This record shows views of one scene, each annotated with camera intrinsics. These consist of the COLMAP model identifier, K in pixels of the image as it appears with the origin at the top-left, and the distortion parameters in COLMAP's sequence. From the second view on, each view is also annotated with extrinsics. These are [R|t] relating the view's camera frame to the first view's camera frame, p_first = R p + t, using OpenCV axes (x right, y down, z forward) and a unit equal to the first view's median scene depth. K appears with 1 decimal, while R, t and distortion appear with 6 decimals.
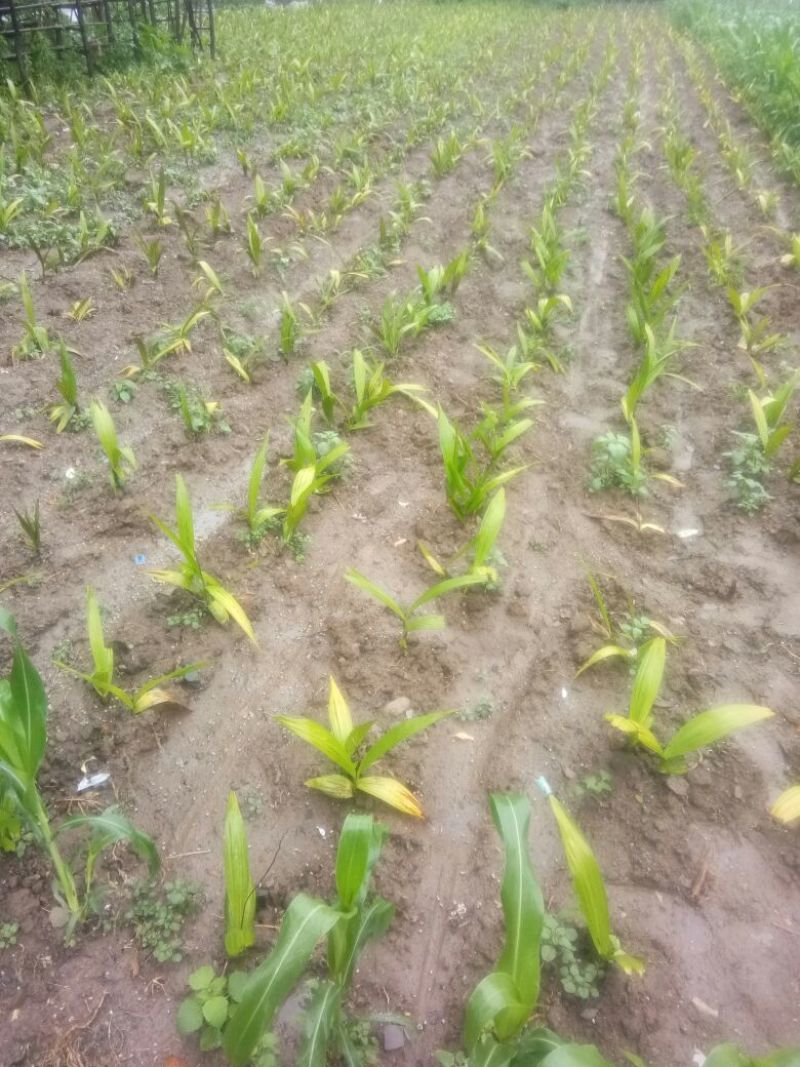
lens RADIAL K [[847.5, 0, 401.4], [0, 847.5, 560.8], [0, 0, 1]] dist [0.099500, -0.123518]
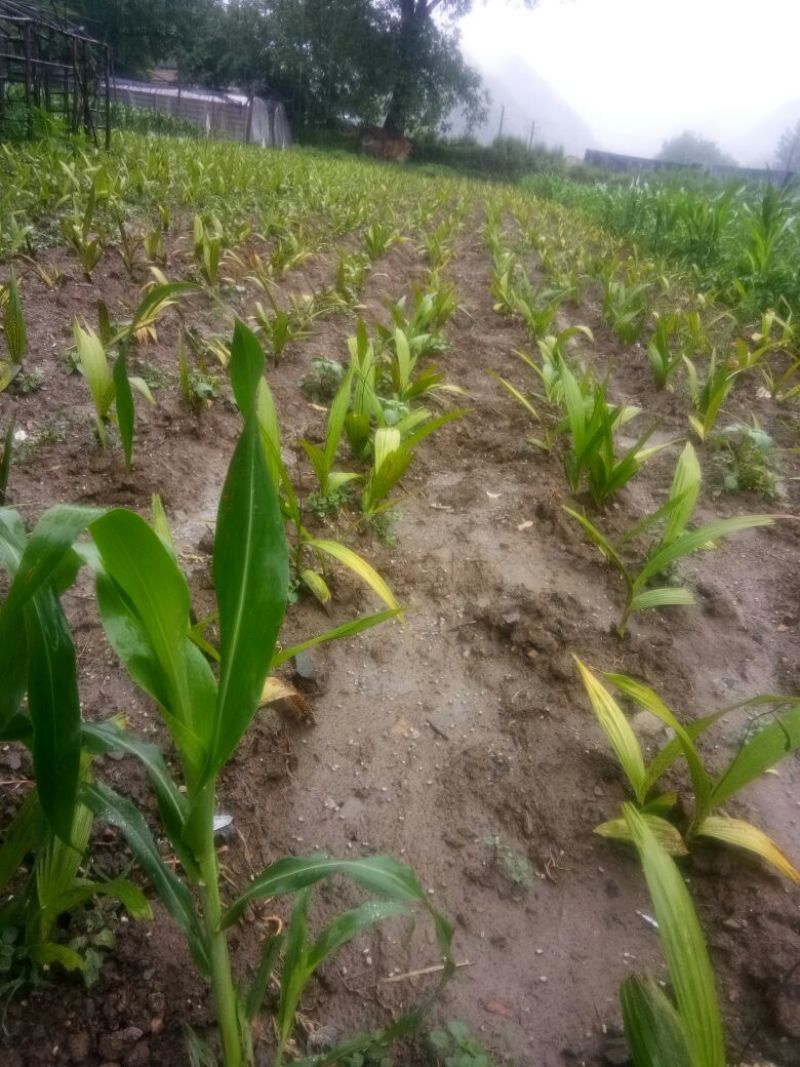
lens RADIAL K [[847.5, 0, 401.4], [0, 847.5, 560.8], [0, 0, 1]] dist [0.099500, -0.123518]
pose [[0.984076, 0.040106, 0.173162, -0.221799], [-0.012675, 0.987565, -0.156698, 0.118343], [-0.177294, 0.152008, 0.972348, 0.309787]]
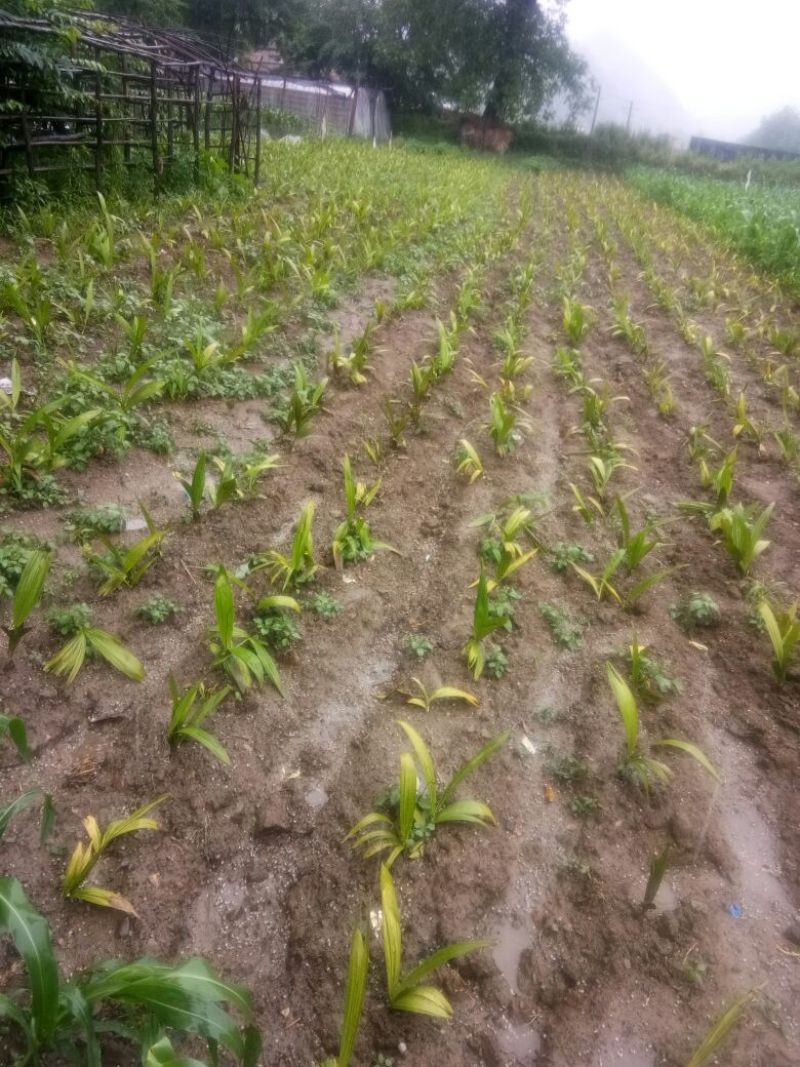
lens RADIAL K [[847.5, 0, 401.4], [0, 847.5, 560.8], [0, 0, 1]] dist [0.099500, -0.123518]
pose [[0.992247, 0.071283, 0.101806, -0.666856], [-0.058132, 0.990229, -0.126759, -0.184168], [-0.109847, 0.119858, 0.986695, 0.243539]]
